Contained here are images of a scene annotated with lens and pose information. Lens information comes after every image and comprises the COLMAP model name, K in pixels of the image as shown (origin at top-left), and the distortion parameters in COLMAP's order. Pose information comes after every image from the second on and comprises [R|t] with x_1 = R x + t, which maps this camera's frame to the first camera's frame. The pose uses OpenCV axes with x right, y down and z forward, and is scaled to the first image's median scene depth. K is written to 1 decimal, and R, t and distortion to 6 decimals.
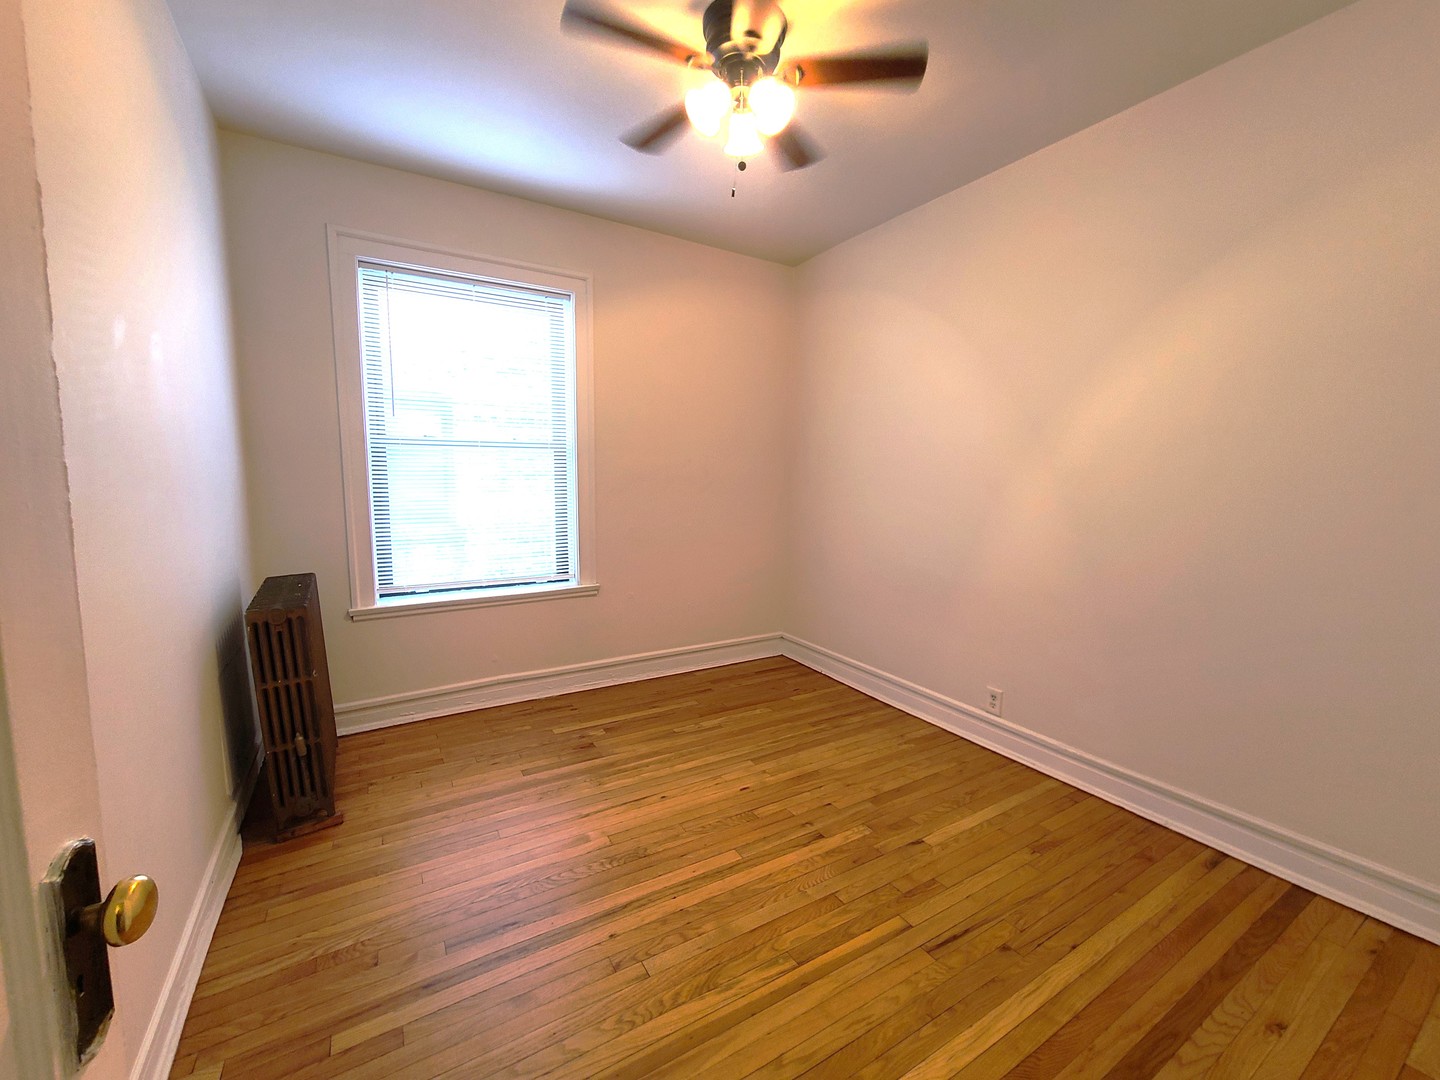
lens RADIAL K [[591.1, 0, 720.0], [0, 591.1, 540.0], [0, 0, 1]] dist [-0.000269, -0.000074]
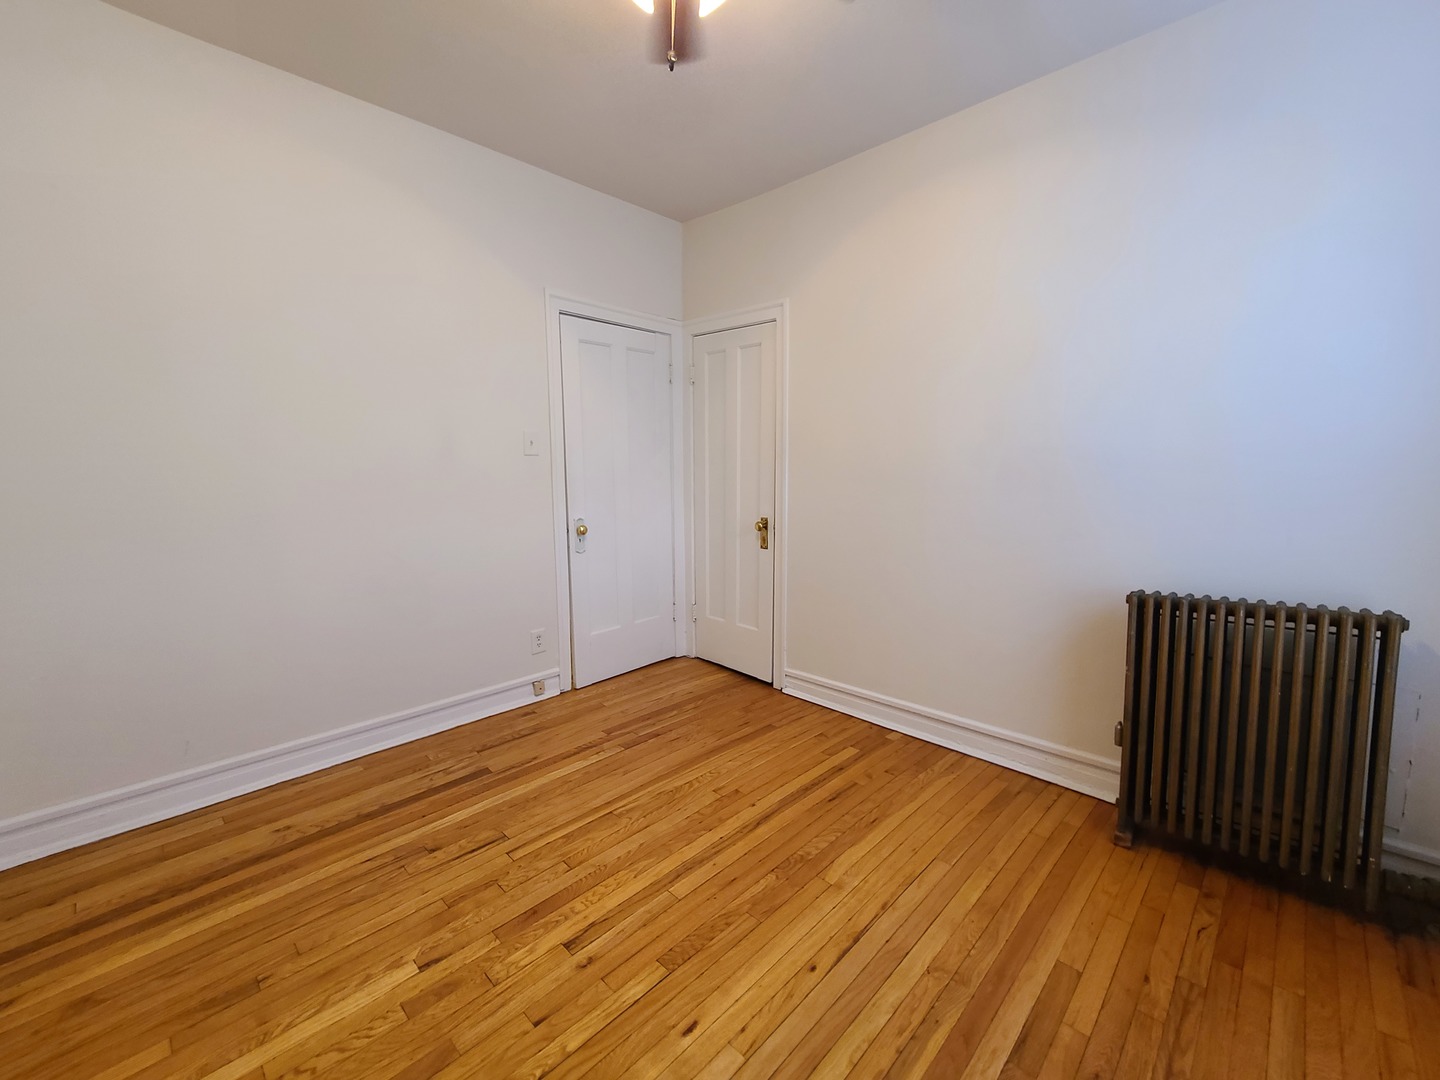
lens RADIAL K [[591.1, 0, 720.0], [0, 591.1, 540.0], [0, 0, 1]] dist [-0.000269, -0.000074]
pose [[-0.966855, 0.024009, -0.254193, 0.193144], [-0.036767, 0.972101, 0.231664, -0.190863], [0.252663, 0.233331, -0.938998, 1.915667]]
